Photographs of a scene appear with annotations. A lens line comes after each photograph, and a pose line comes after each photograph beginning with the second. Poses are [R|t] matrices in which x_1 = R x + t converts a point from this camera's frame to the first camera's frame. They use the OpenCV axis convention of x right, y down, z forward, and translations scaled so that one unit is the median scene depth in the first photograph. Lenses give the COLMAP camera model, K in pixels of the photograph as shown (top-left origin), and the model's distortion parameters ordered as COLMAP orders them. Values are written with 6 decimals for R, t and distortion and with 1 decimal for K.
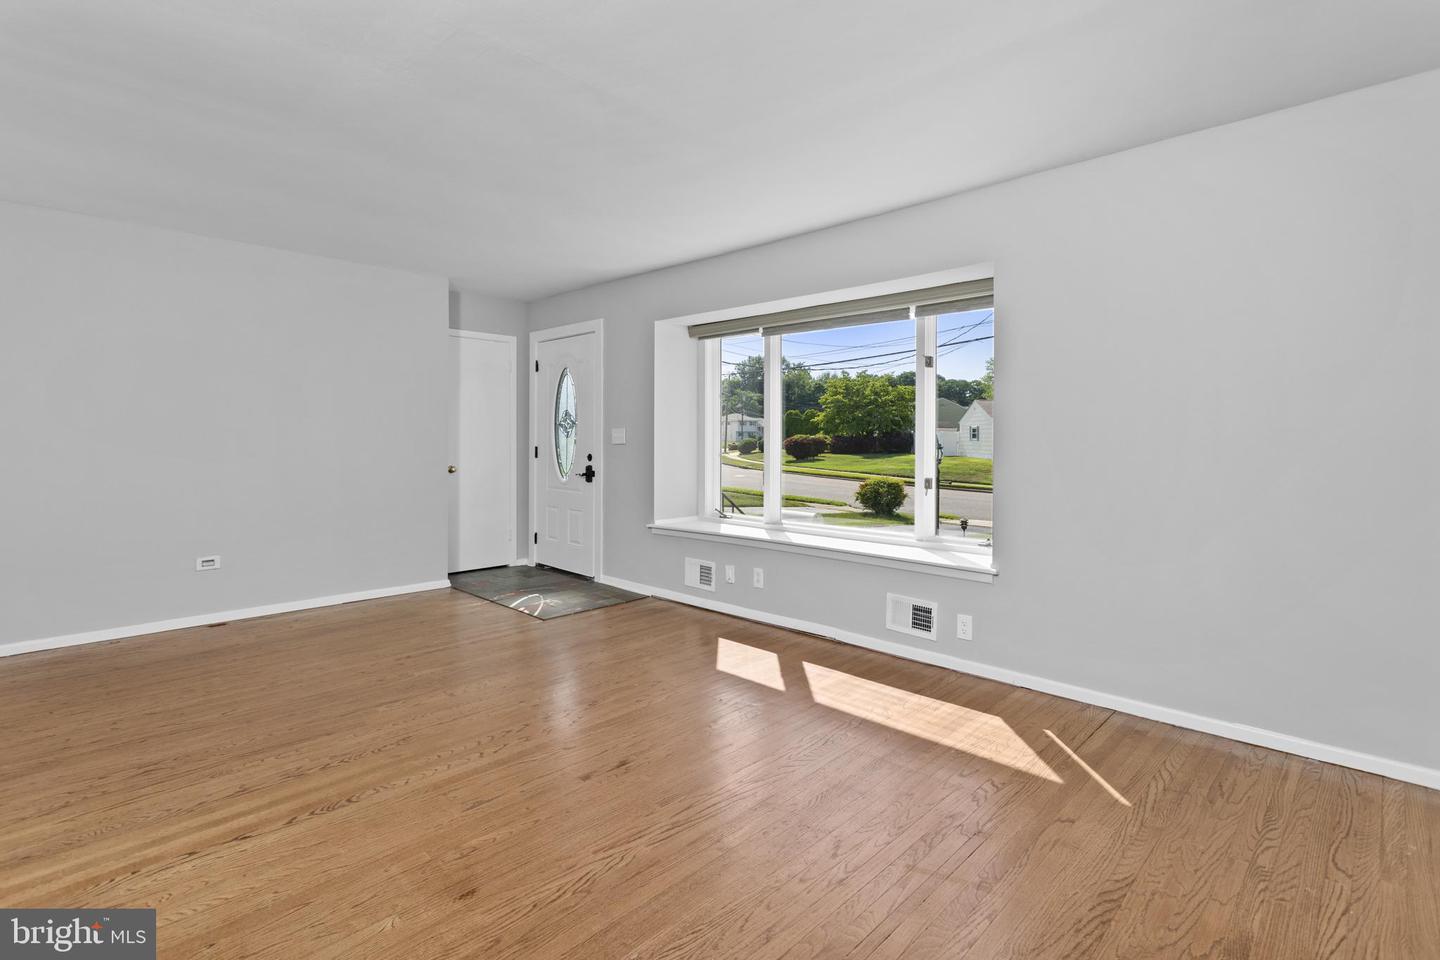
lens RADIAL K [[694.4, 0, 727.2], [0, 694.4, 436.8], [0, 0, 1]] dist [0.001199, 0.000332]
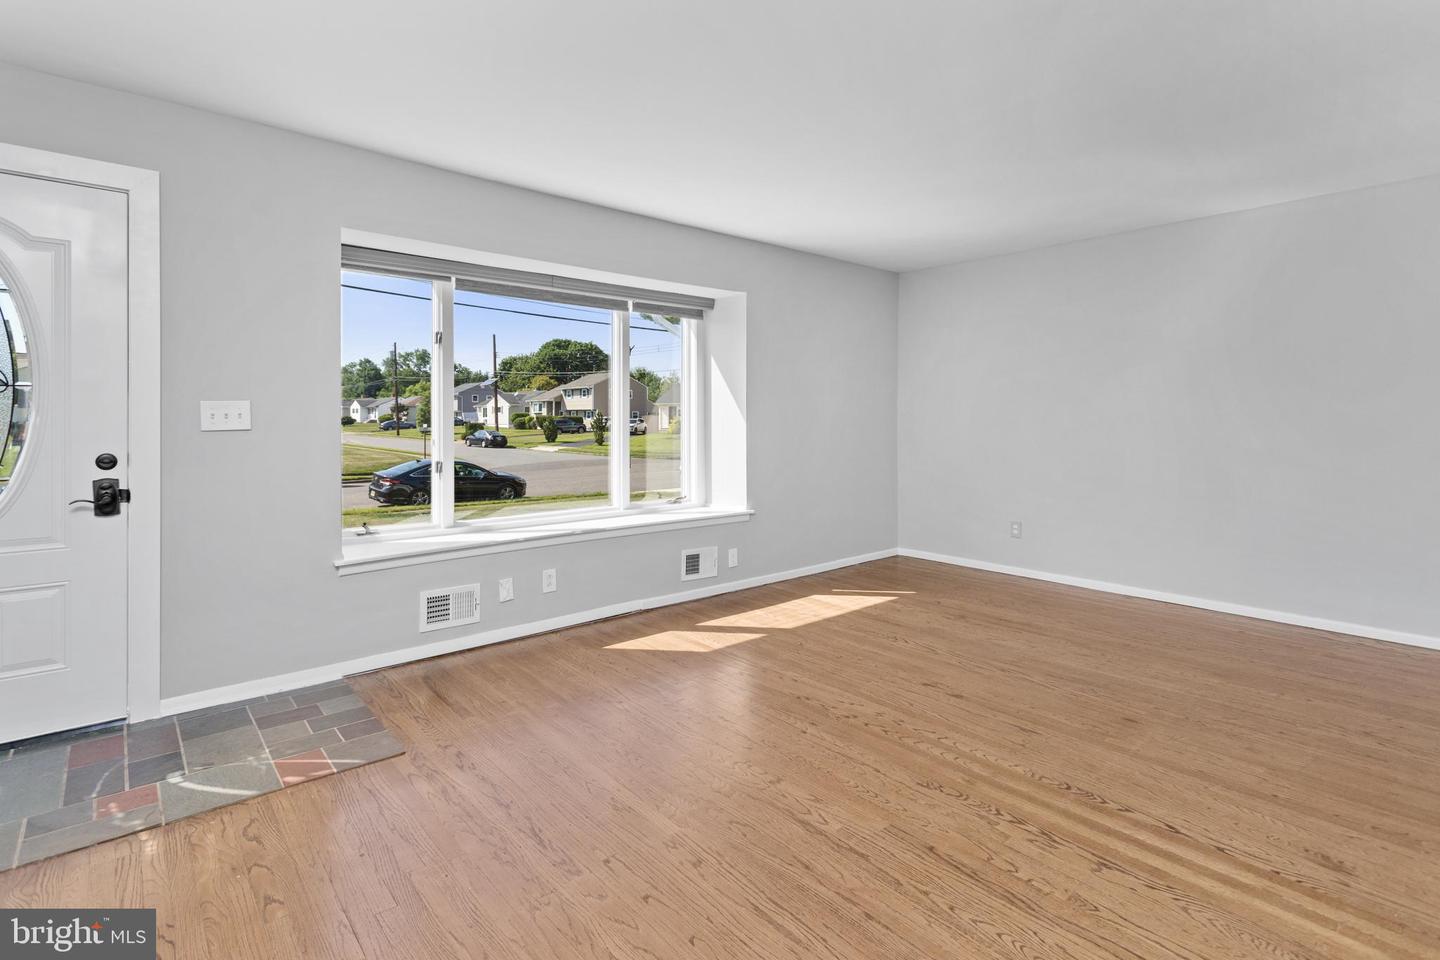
lens RADIAL K [[697.1, 0, 717.7], [0, 697.1, 411.9], [0, 0, 1]] dist [-0.000221, -0.000081]
pose [[0.087929, 0.005151, 0.996113, -1.306742], [-0.001118, 0.999987, -0.005073, -0.003206], [-0.996126, -0.000668, 0.087934, 1.169626]]
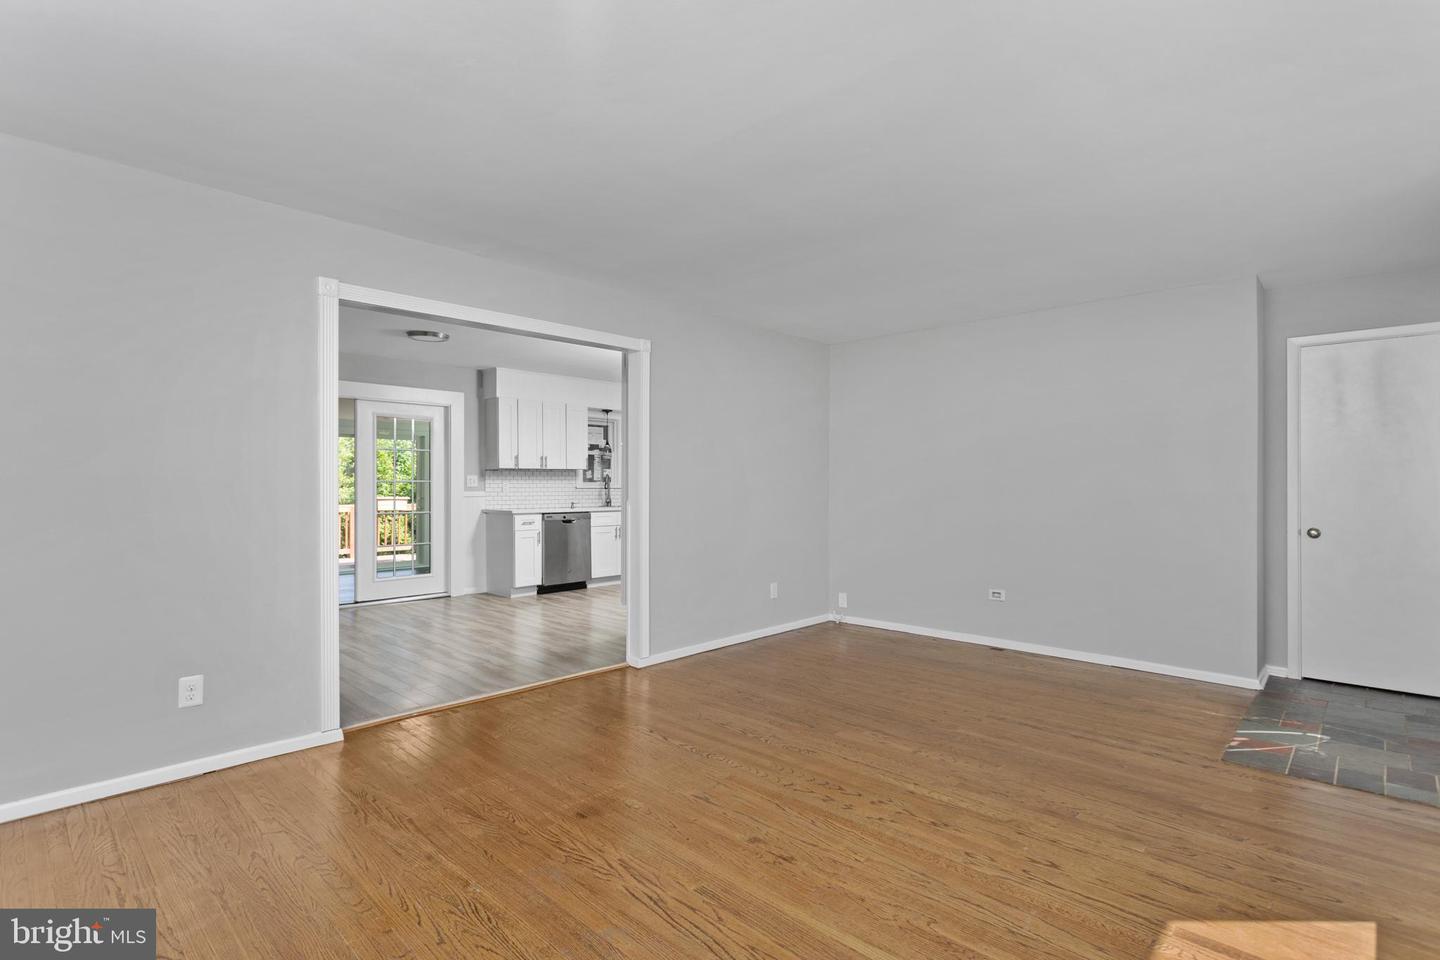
lens RADIAL K [[688.0, 0, 720.0], [0, 688.0, 480.0], [0, 0, 1]] dist [0.000859, 0.000209]
pose [[0.002576, -0.012048, -0.999924, 0.676566], [0.001887, 0.999926, -0.012043, -0.000290], [0.999995, -0.001855, 0.002599, 0.846750]]
